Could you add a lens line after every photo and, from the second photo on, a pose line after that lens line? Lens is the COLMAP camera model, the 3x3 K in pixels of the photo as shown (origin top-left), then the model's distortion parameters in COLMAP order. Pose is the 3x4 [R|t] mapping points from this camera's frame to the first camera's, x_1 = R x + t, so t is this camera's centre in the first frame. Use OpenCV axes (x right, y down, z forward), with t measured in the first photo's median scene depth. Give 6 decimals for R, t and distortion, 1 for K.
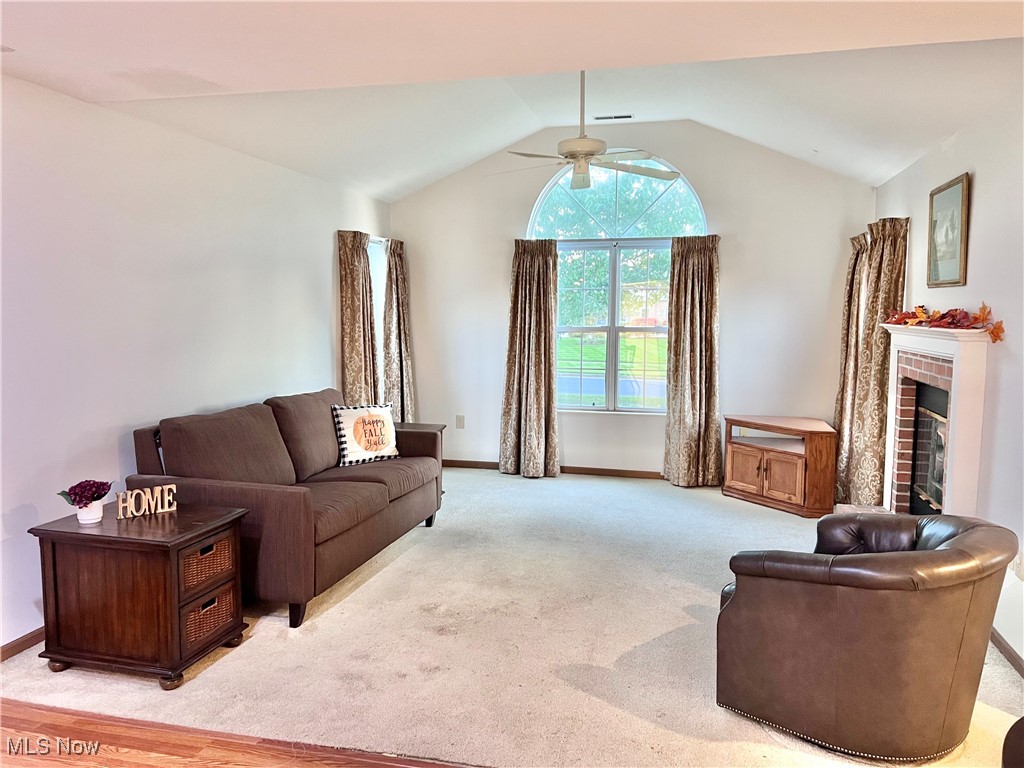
lens RADIAL K [[773.1, 0, 513.5], [0, 773.1, 383.4], [0, 0, 1]] dist [0.042469, -0.016244]
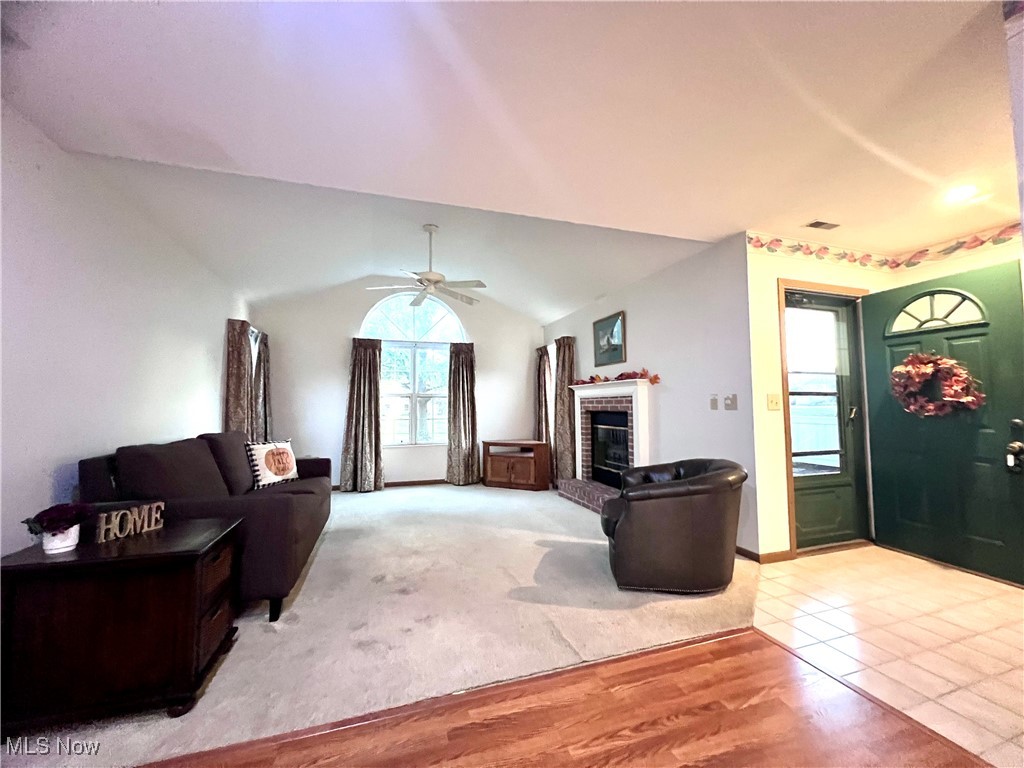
lens RADIAL K [[412.3, 0, 512.1], [0, 412.3, 383.2], [0, 0, 1]] dist [0.001216, 0.000144]
pose [[0.848770, 0.018115, 0.528452, -0.222472], [0.062715, 0.988910, -0.134628, 0.051619], [-0.525030, 0.147410, 0.838220, 0.186187]]
